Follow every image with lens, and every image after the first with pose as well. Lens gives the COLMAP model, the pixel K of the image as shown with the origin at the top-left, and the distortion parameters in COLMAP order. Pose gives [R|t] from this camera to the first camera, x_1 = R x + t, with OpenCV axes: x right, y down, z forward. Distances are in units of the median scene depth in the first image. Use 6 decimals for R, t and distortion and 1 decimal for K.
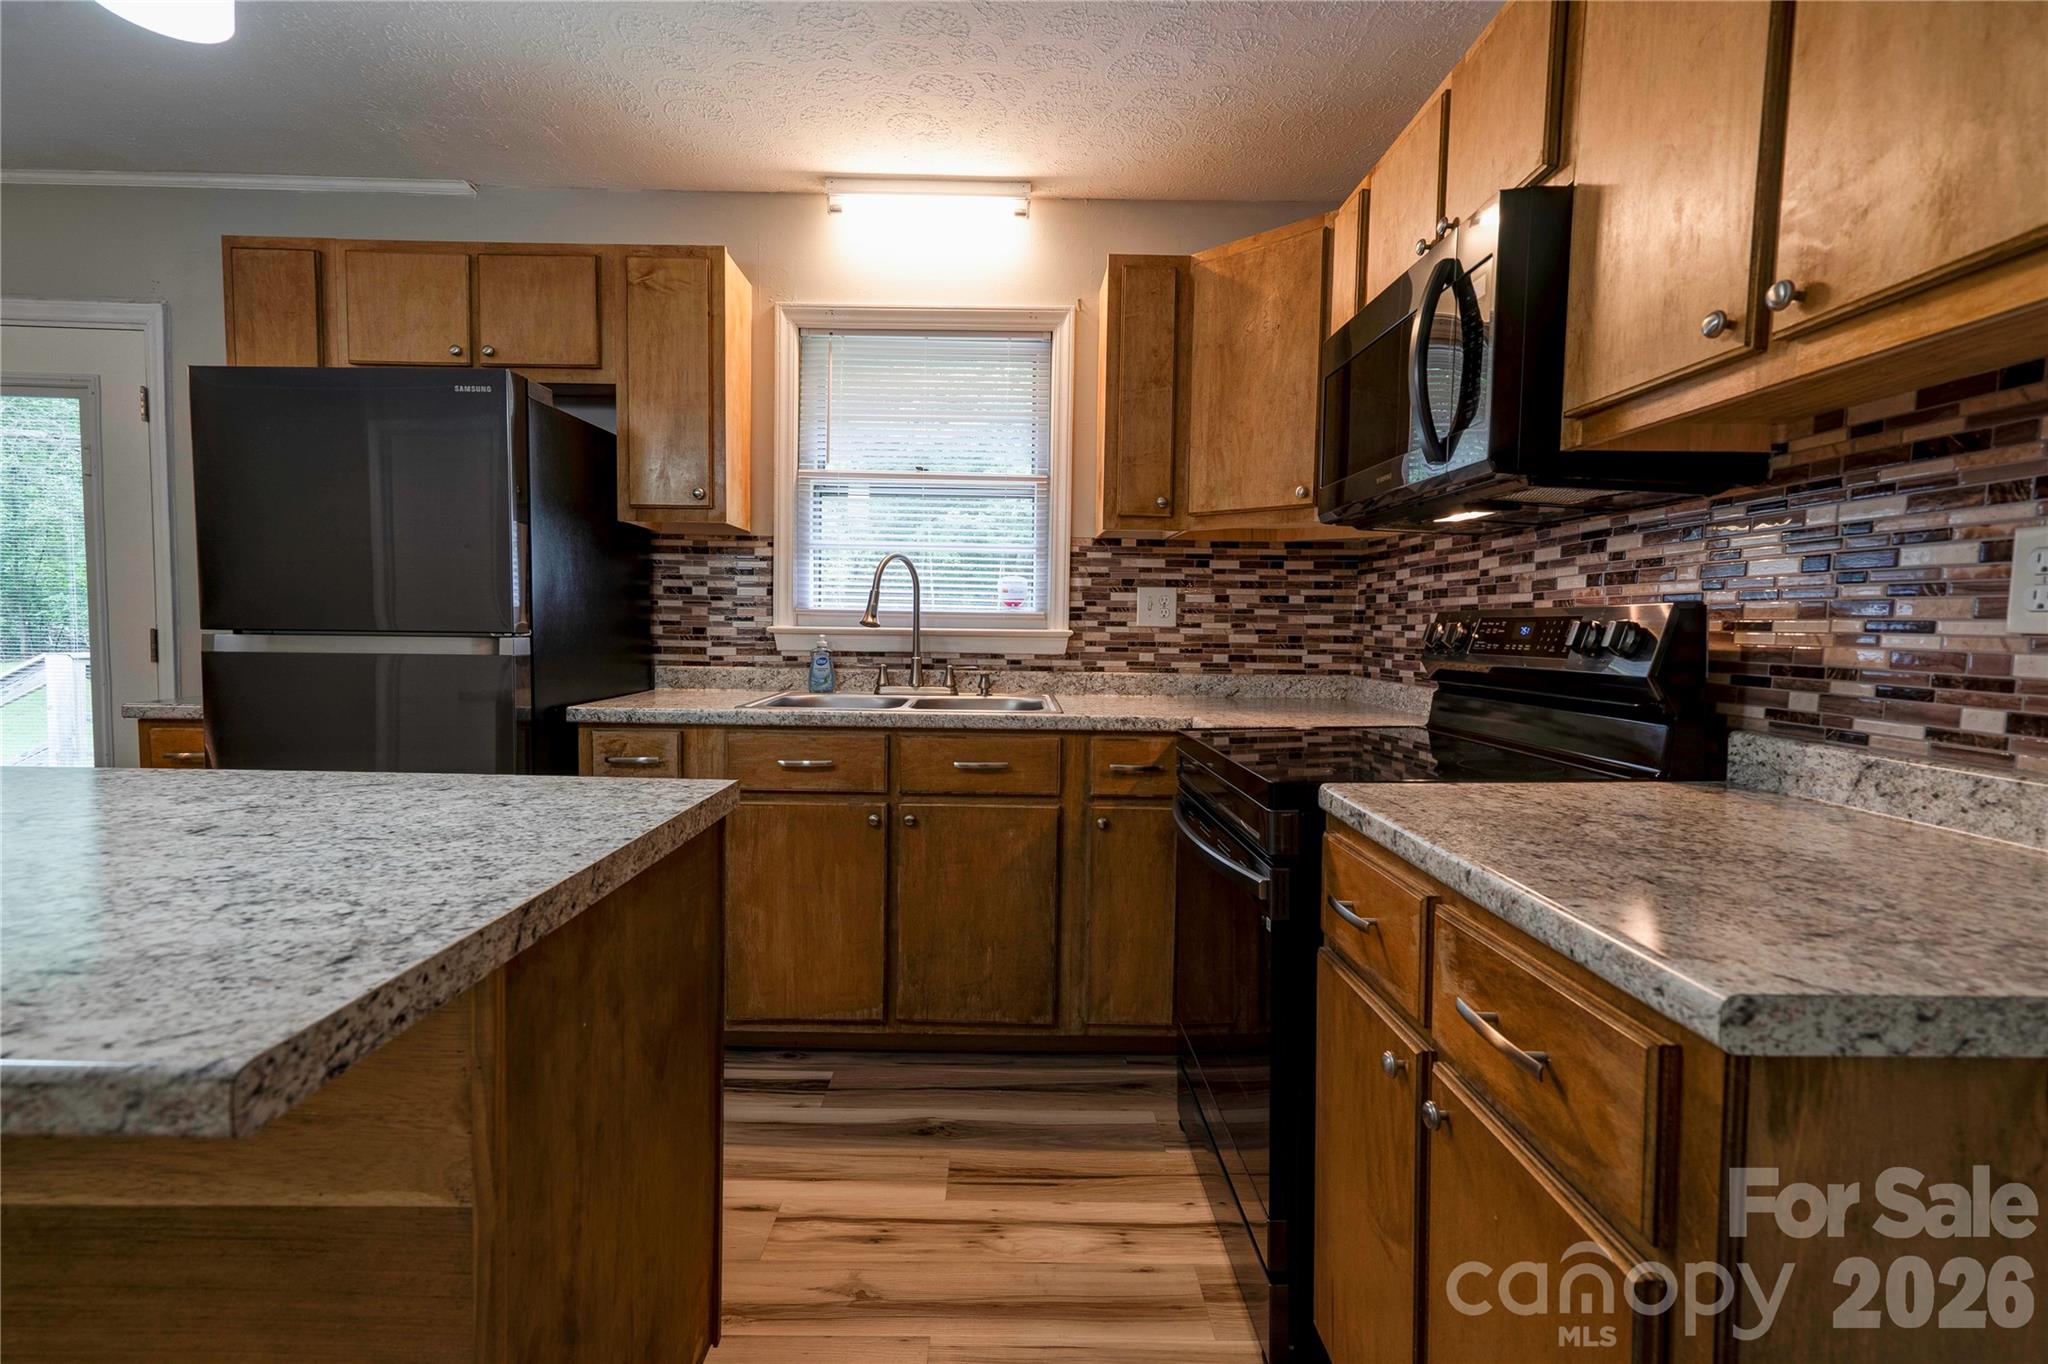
lens RADIAL K [[938.4, 0, 1009.1], [0, 938.4, 677.3], [0, 0, 1]] dist [-0.002760, 0.014091]
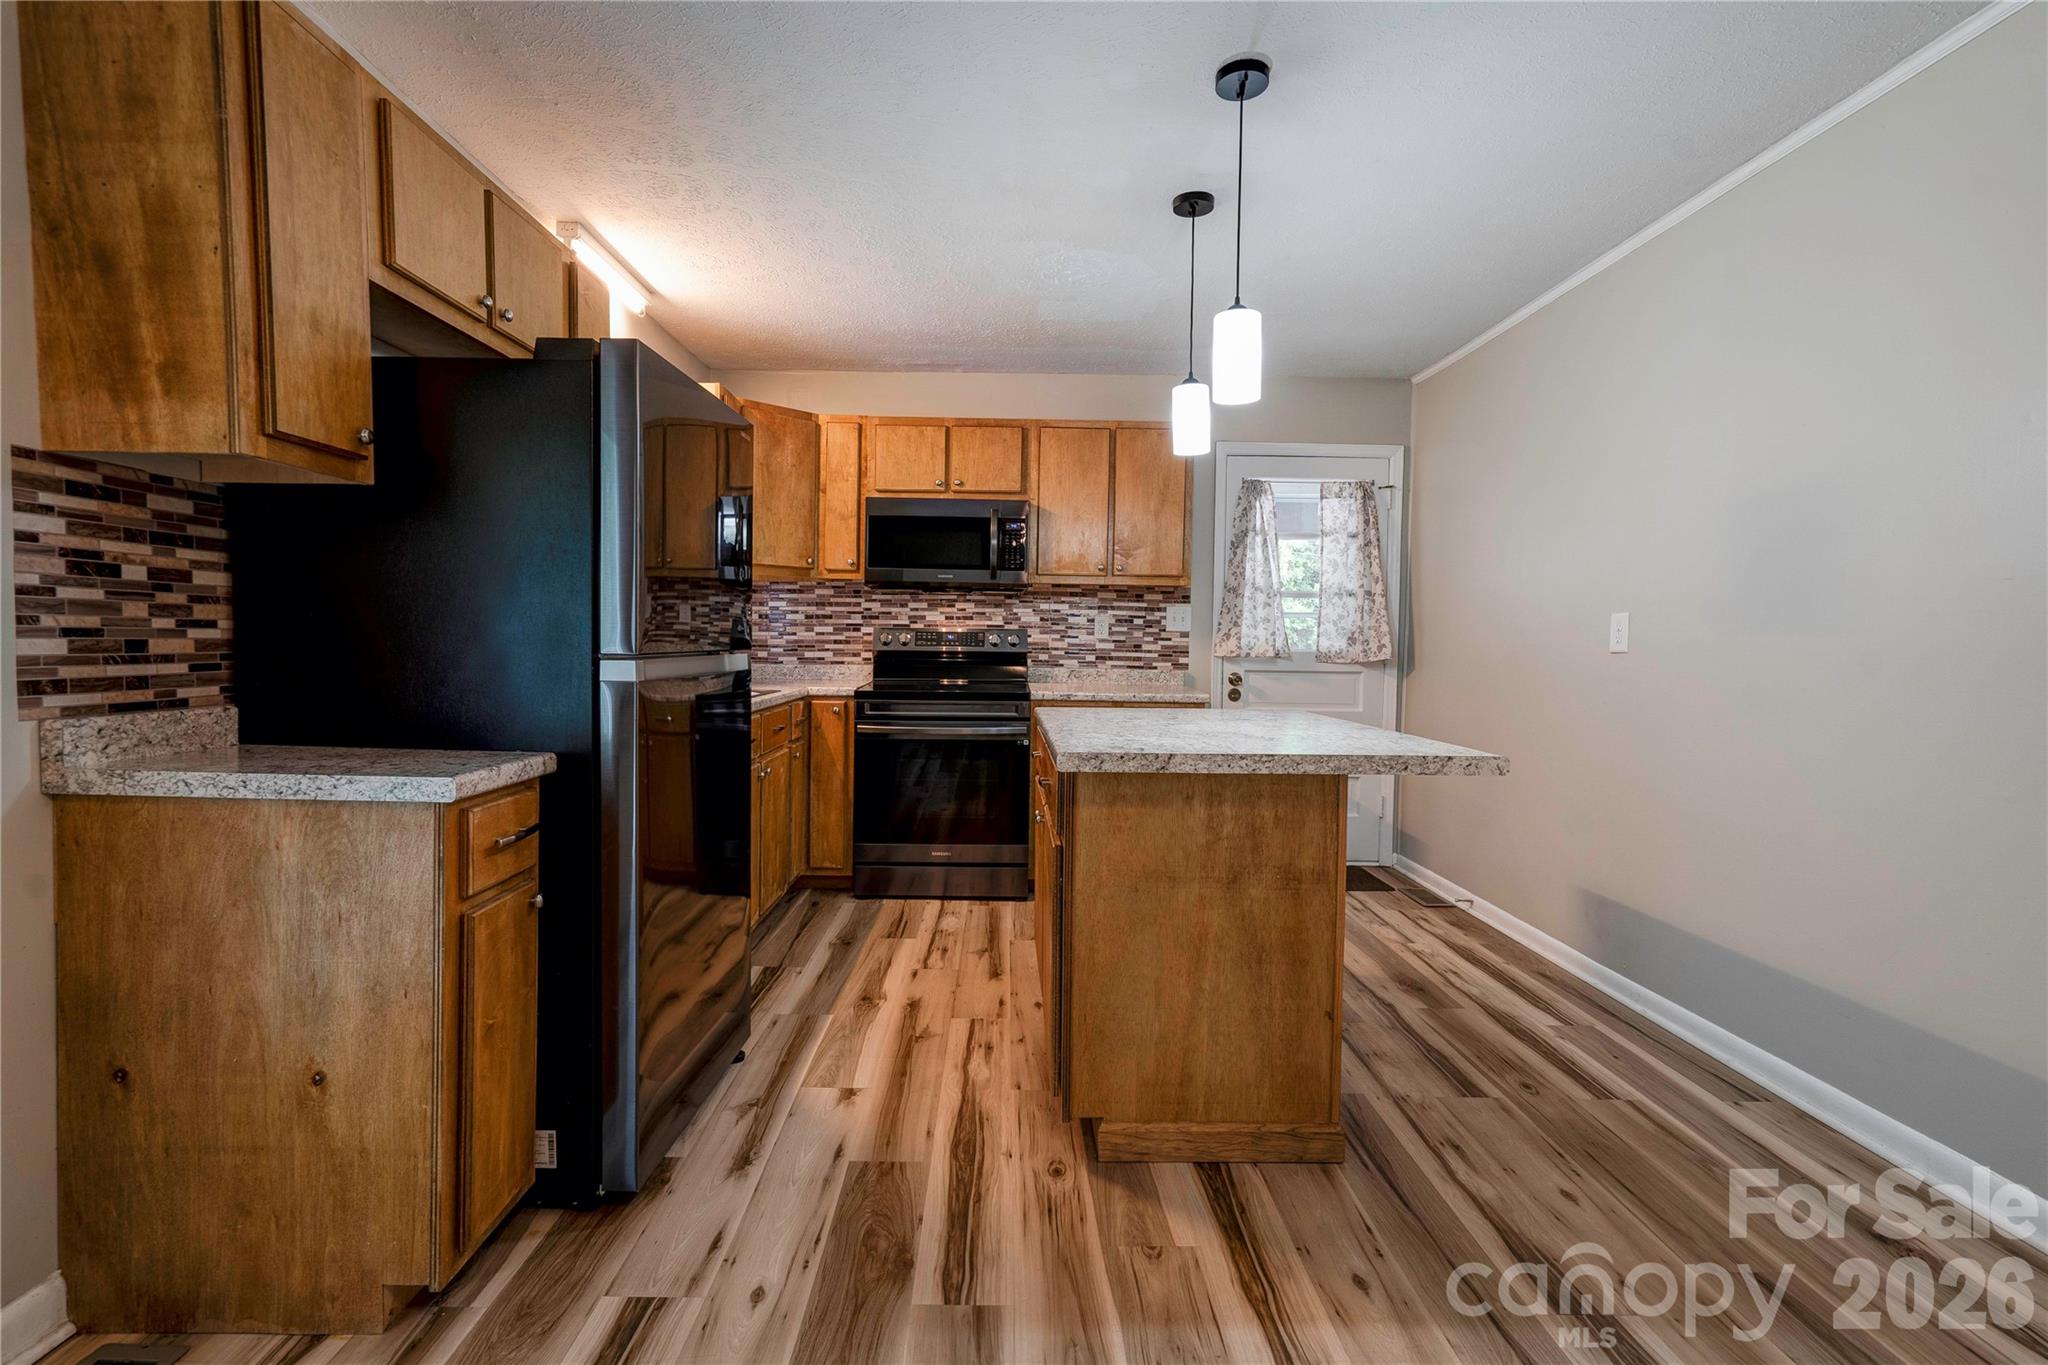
lens RADIAL K [[945.1, 0, 1007.4], [0, 945.1, 676.8], [0, 0, 1]] dist [-0.001553, 0.014025]
pose [[0.003052, -0.056568, 0.998394, -1.411646], [0.041898, 0.997529, 0.056391, -0.054779], [-0.999117, 0.041659, 0.005414, 0.562356]]
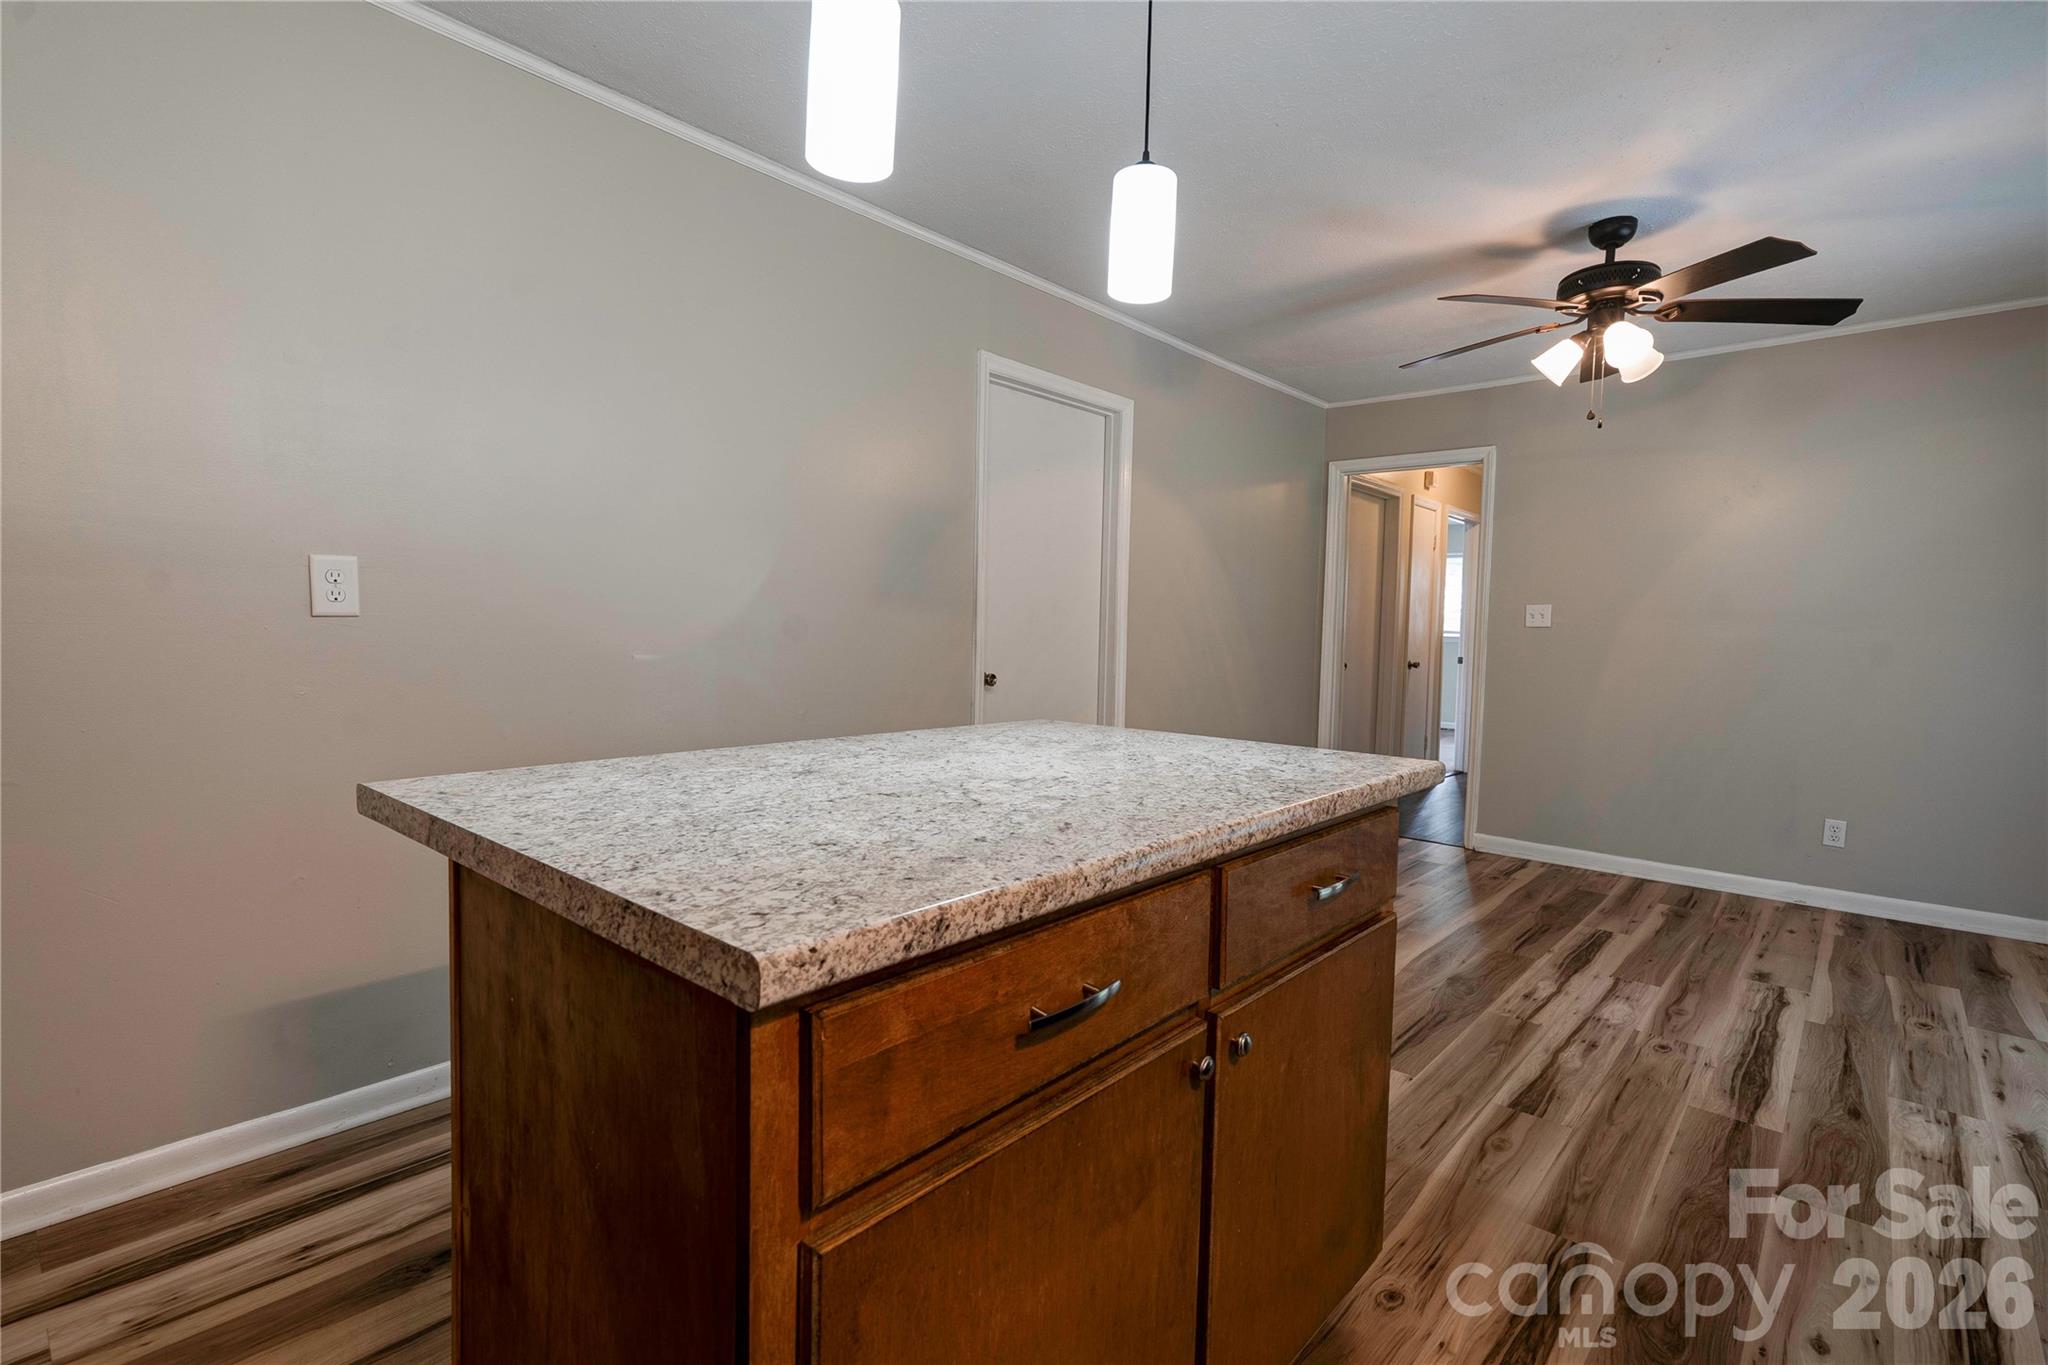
lens RADIAL K [[945.1, 0, 1007.4], [0, 945.1, 676.8], [0, 0, 1]] dist [-0.001553, 0.014025]
pose [[-0.678235, 0.004854, -0.734829, -0.019385], [-0.075034, 0.994294, 0.075822, -0.037655], [0.731004, 0.106563, -0.674001, 0.736458]]
